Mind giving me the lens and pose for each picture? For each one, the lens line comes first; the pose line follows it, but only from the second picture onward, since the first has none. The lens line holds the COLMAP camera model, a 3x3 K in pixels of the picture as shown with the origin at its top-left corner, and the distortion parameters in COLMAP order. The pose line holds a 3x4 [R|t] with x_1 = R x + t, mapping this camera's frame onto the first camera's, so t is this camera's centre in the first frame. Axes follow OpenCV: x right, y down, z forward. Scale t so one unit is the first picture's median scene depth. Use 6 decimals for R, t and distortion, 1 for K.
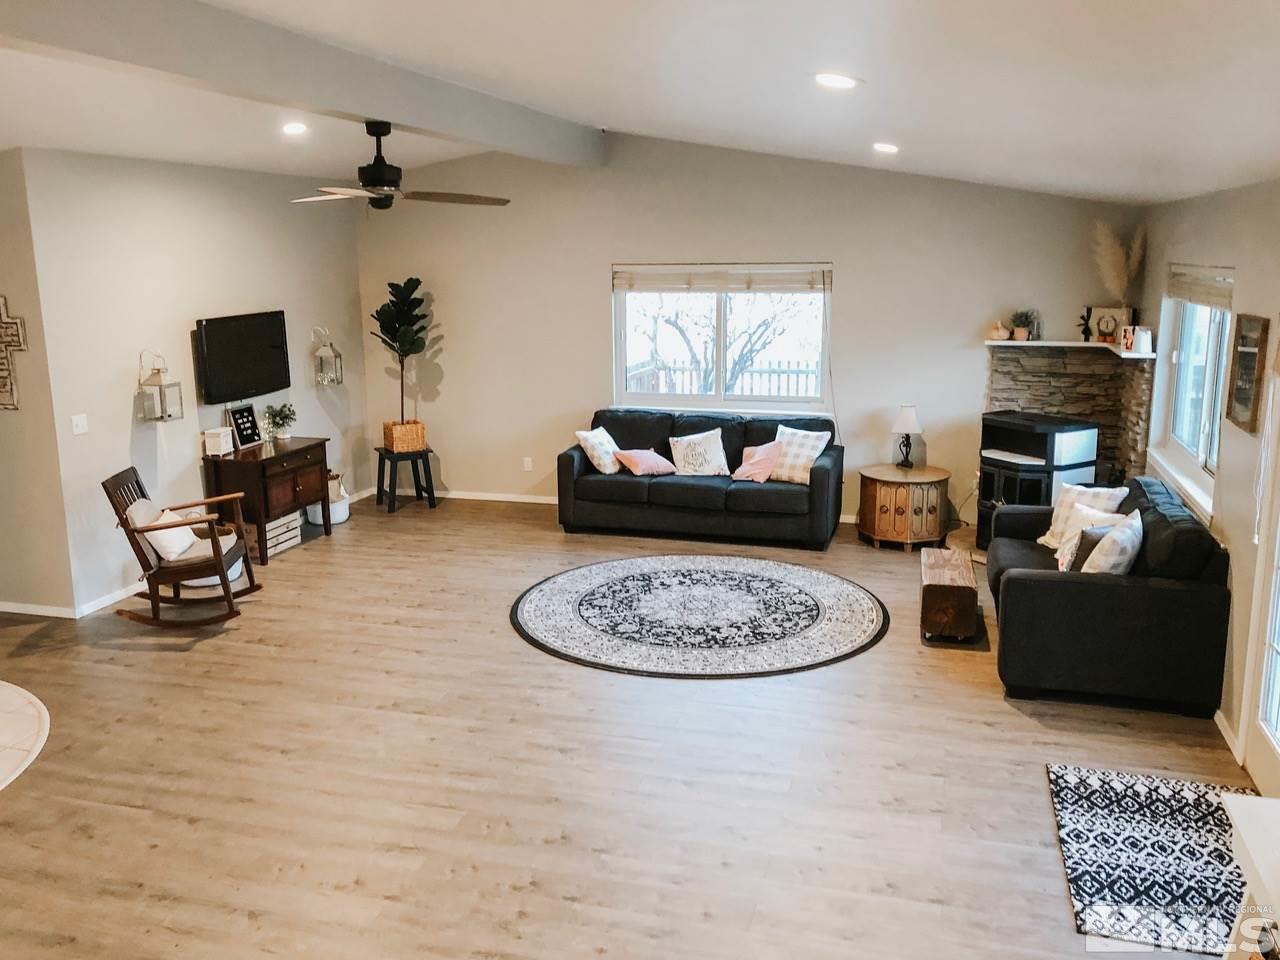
lens RADIAL K [[1091.2, 0, 638.9], [0, 1091.2, 462.6], [0, 0, 1]] dist [0.019254, 0.003149]
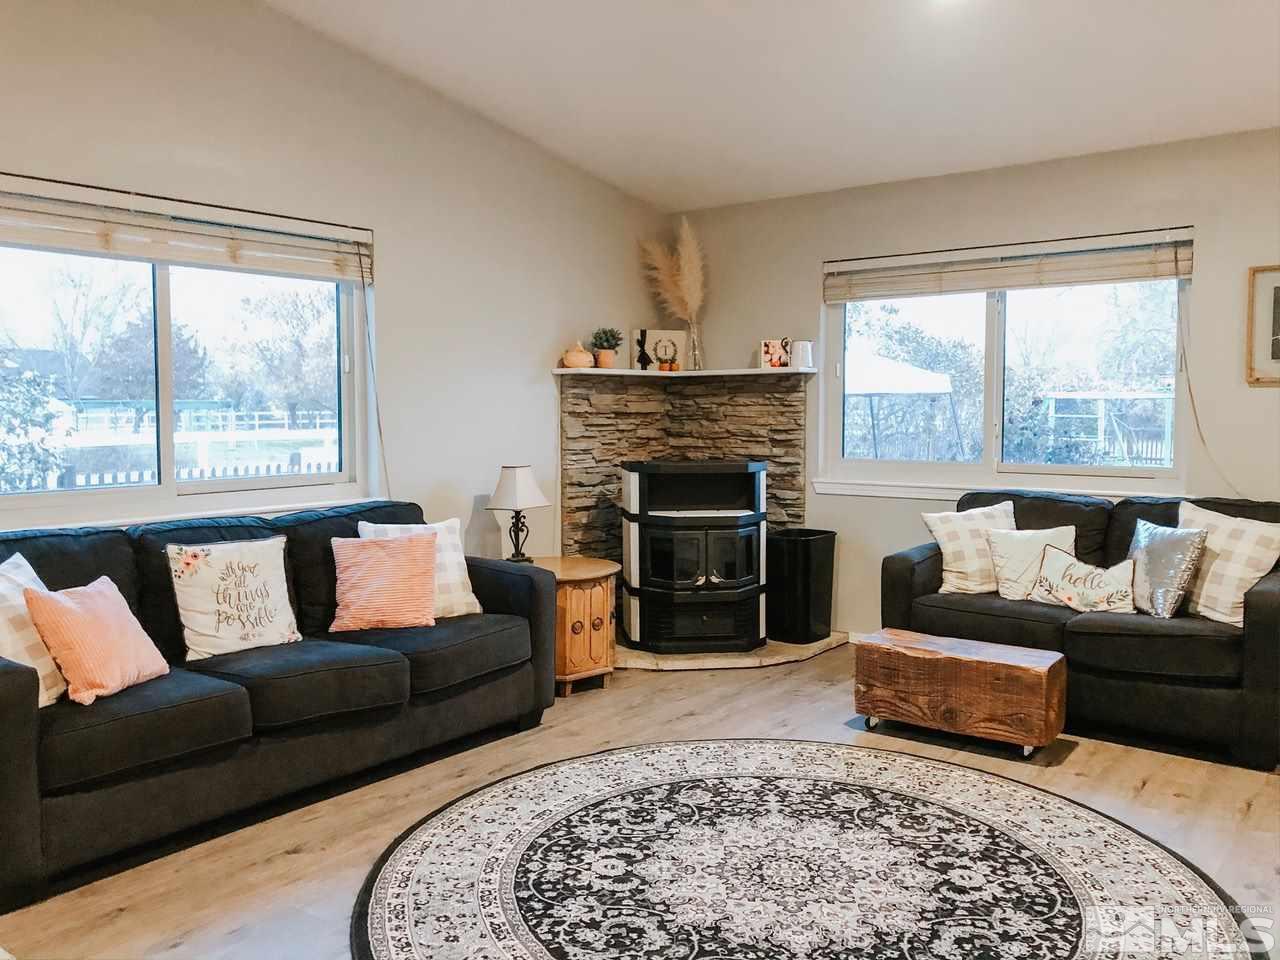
lens RADIAL K [[1042.1, 0, 656.8], [0, 1042.1, 461.1], [0, 0, 1]] dist [0.018546, 0.003026]
pose [[0.367375, -0.044222, 0.929021, -0.320198], [0.181389, 0.983095, -0.024932, -0.028766], [-0.912214, 0.177673, 0.369186, 0.792833]]
